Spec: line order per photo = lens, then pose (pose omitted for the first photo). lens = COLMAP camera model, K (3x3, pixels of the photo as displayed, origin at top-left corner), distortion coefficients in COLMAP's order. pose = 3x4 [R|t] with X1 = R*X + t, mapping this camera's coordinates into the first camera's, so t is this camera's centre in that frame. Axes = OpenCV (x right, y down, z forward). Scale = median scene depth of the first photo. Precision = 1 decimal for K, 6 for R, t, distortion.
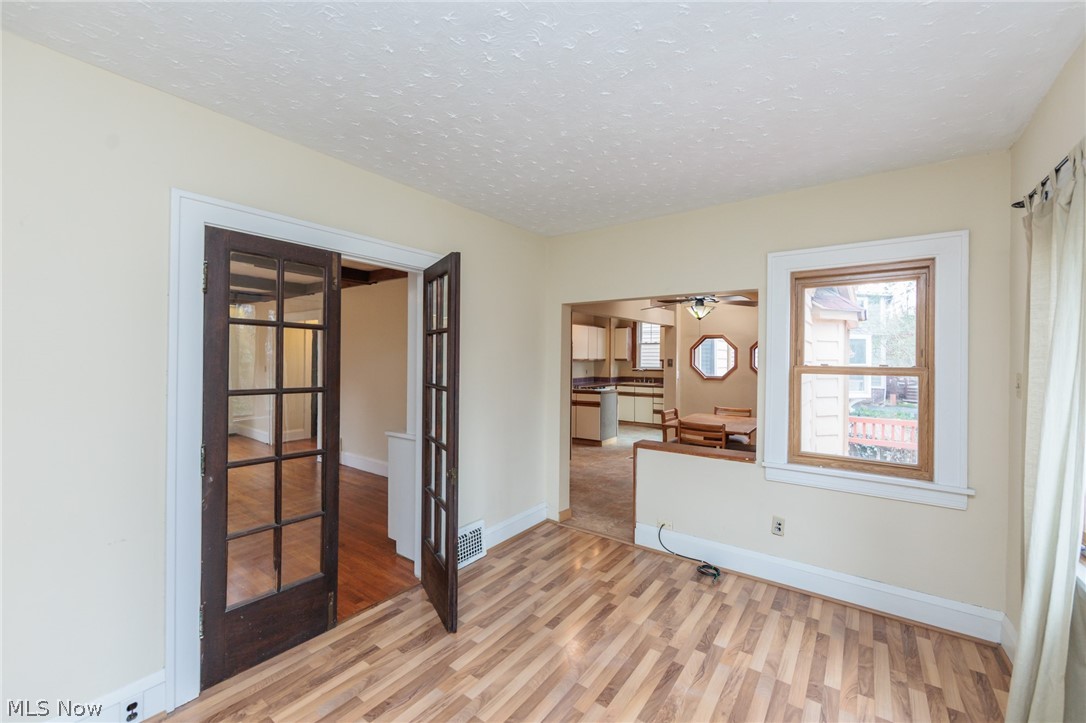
lens RADIAL K [[428.8, 0, 535.8], [0, 428.8, 355.7], [0, 0, 1]] dist [0.000386, -0.000925]
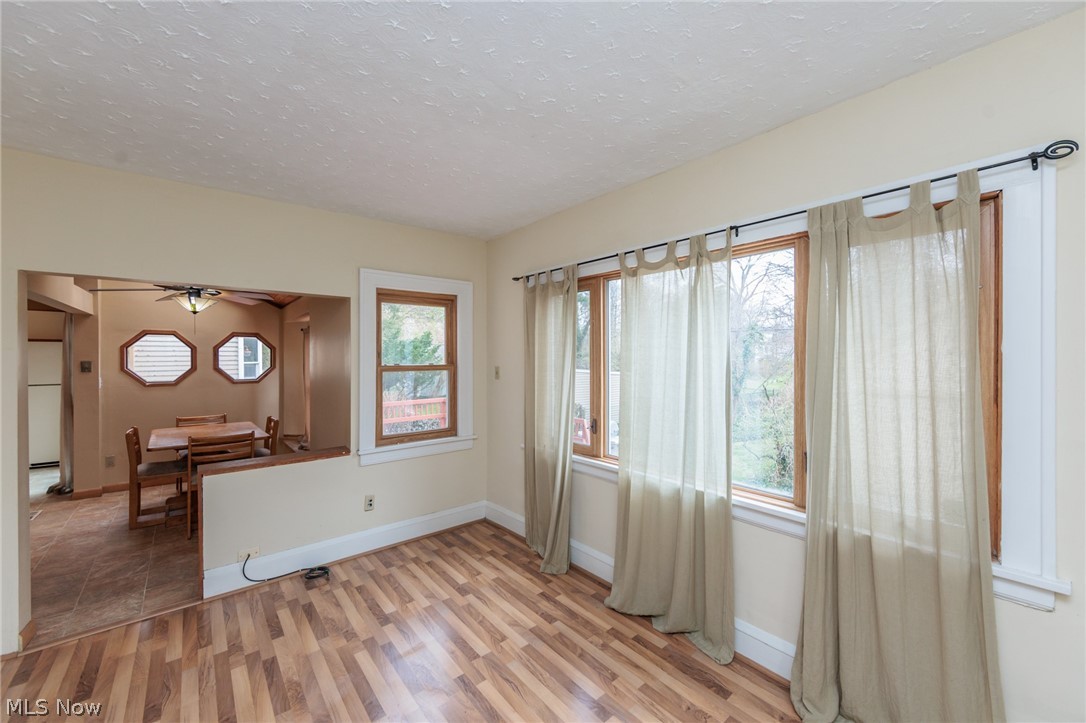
lens RADIAL K [[428.8, 0, 533.3], [0, 428.8, 359.2], [0, 0, 1]] dist [0.000386, -0.000925]
pose [[0.249263, -0.015912, 0.968305, -0.476561], [0.002225, 0.999872, 0.015858, -0.014214], [-0.968433, -0.001798, 0.249266, 0.286975]]
